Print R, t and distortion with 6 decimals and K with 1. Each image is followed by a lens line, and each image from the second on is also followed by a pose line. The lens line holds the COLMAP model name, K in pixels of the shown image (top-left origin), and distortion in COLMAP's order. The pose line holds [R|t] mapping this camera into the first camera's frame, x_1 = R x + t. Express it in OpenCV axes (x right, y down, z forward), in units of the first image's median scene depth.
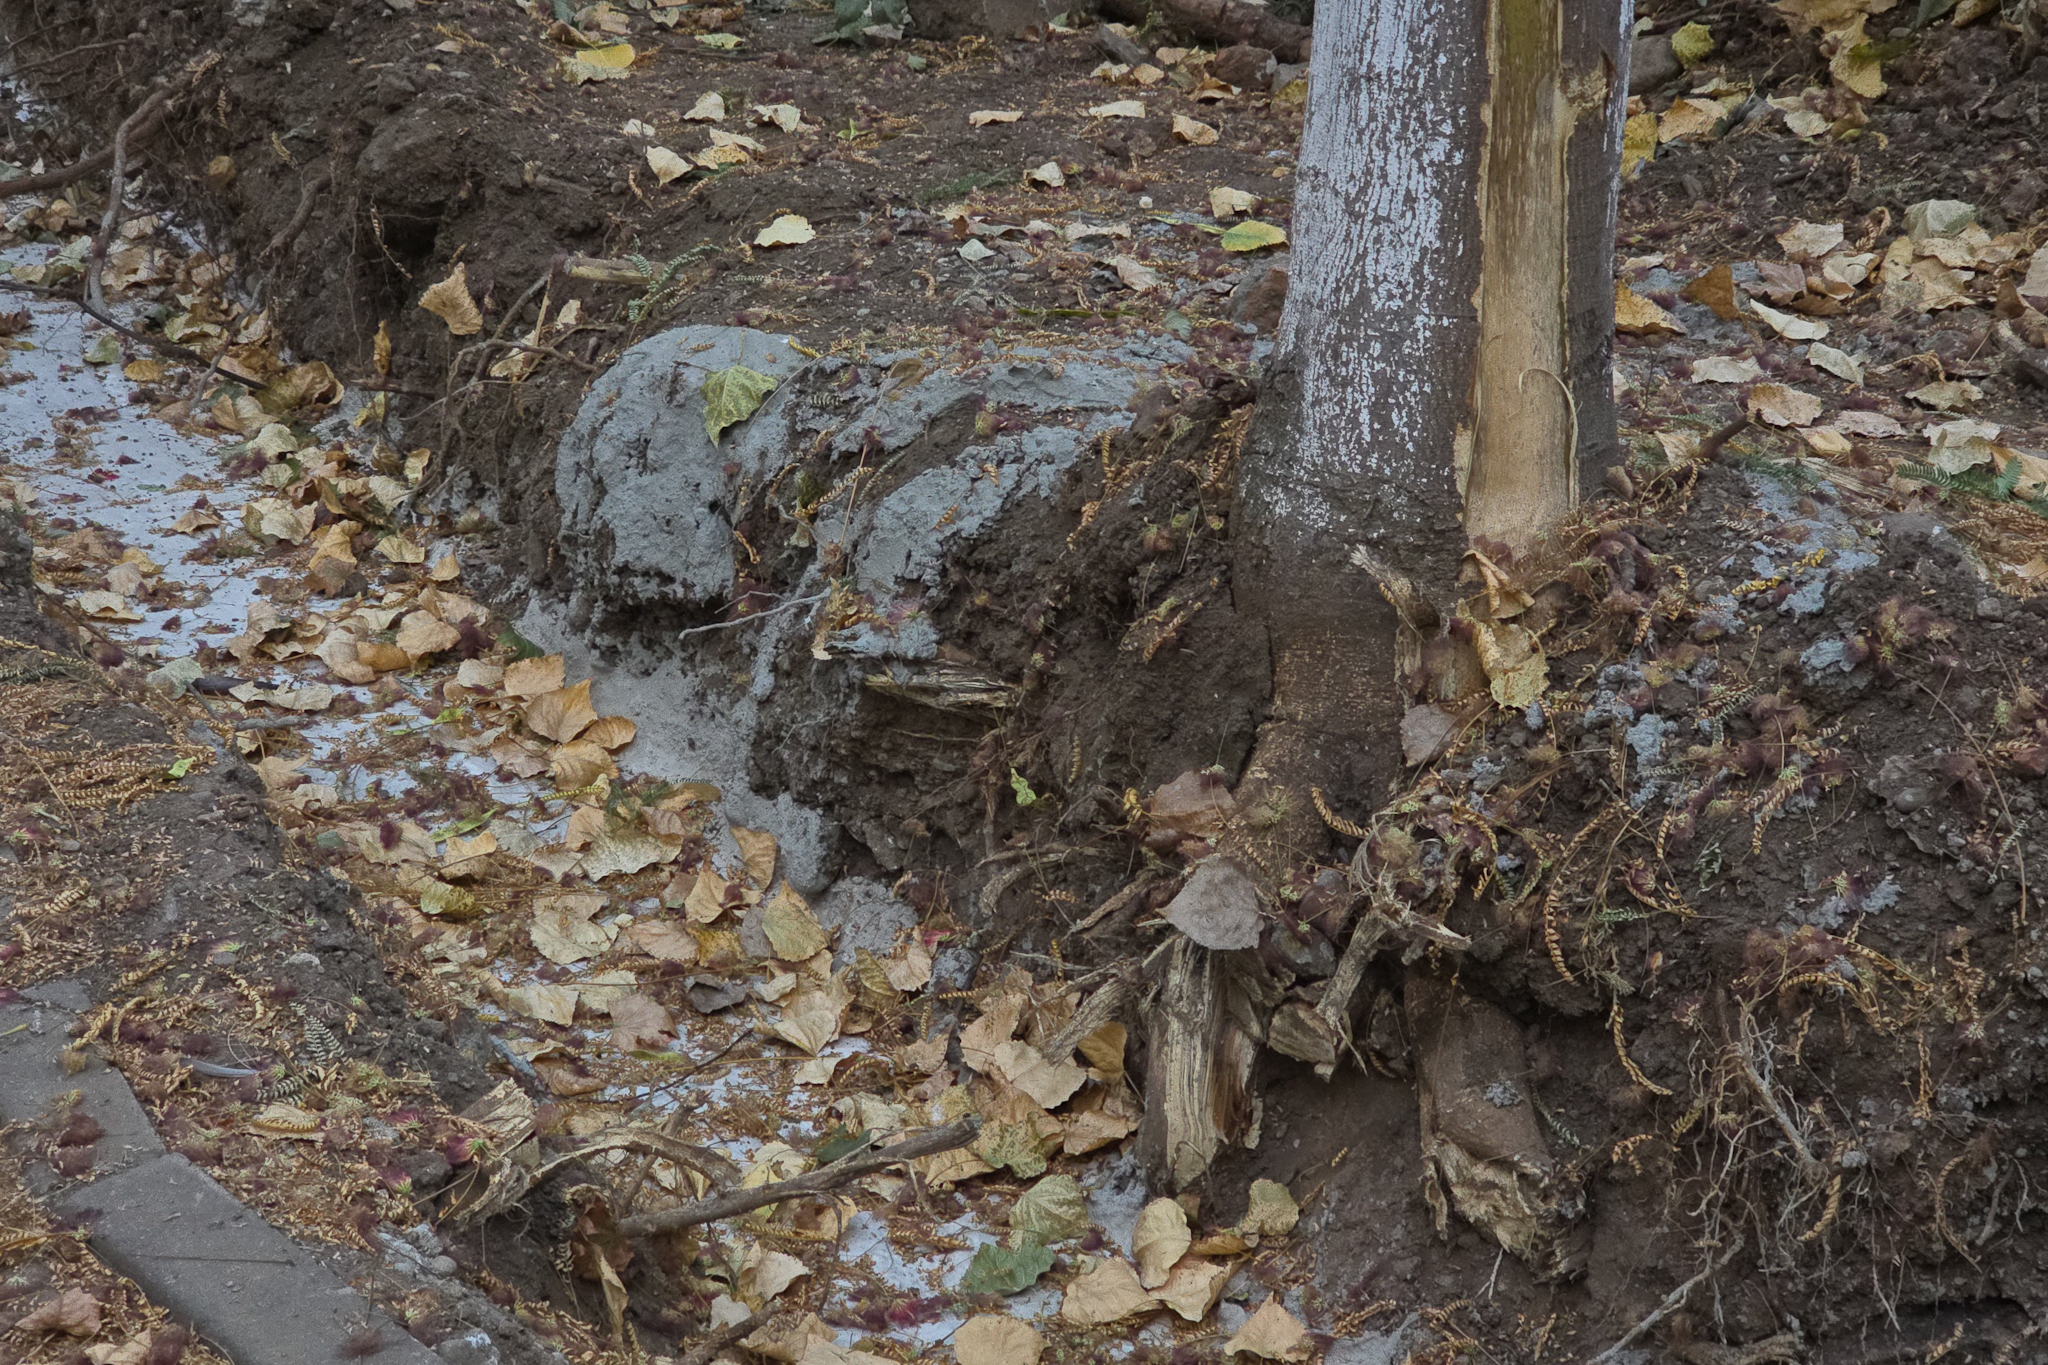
lens RADIAL K [[4008.2, 0, 1024.1], [0, 4008.2, 680.7], [0, 0, 1]] dist [-0.000217, 0.000000]
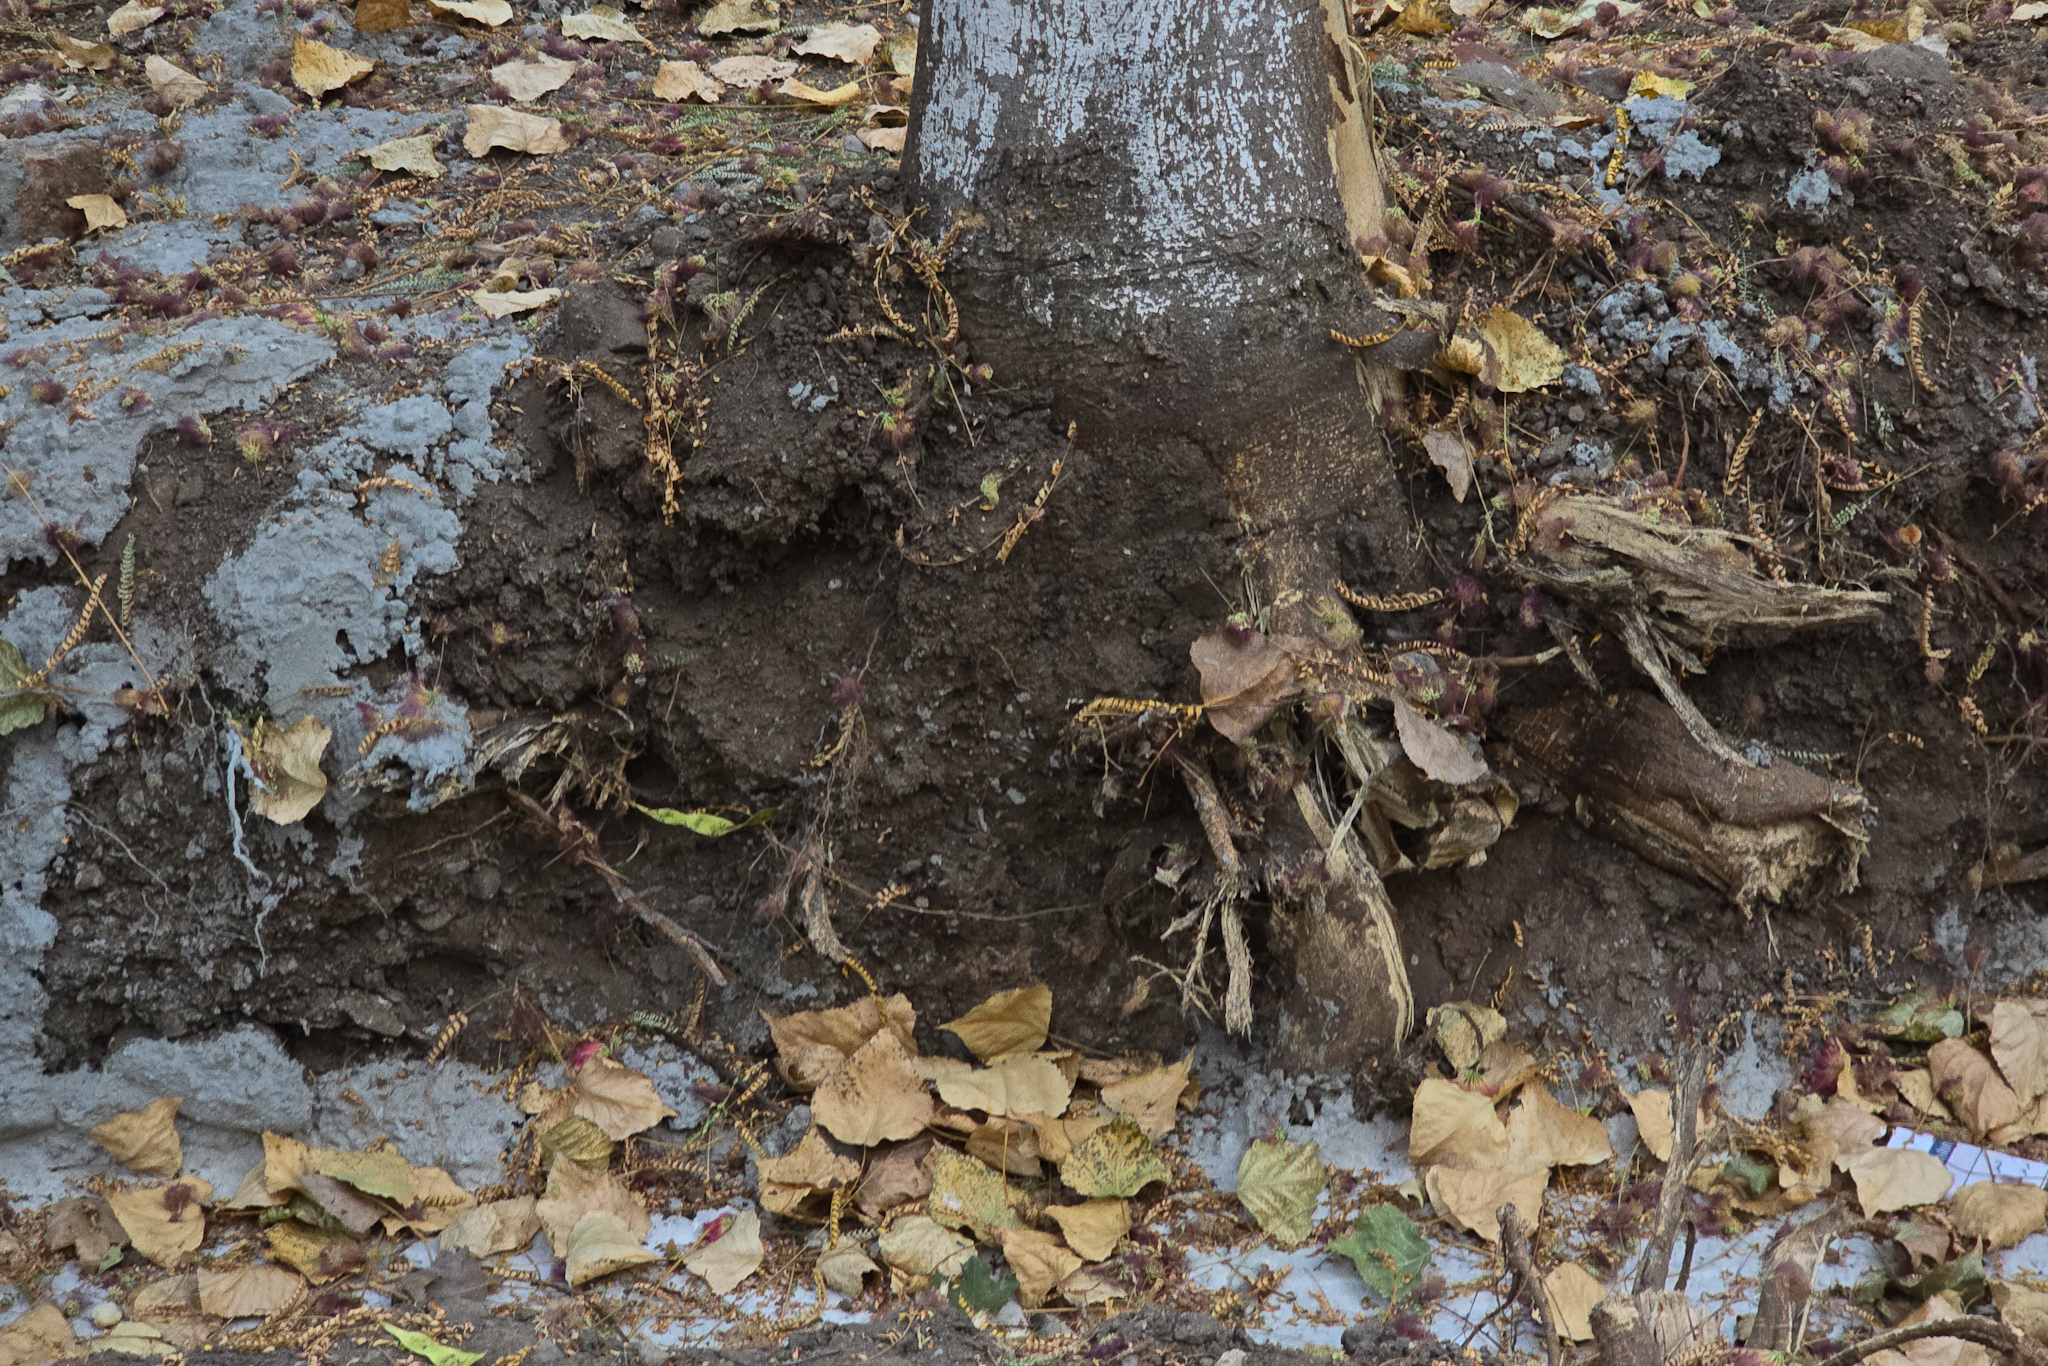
lens RADIAL K [[4008.2, 0, 1024.1], [0, 4008.2, 685.1], [0, 0, 1]] dist [-0.000217, 0.000000]
pose [[0.493665, -0.442225, 0.748820, -0.623158], [0.352255, 0.888941, 0.292748, -0.232294], [-0.795117, 0.119256, 0.594615, 0.548382]]
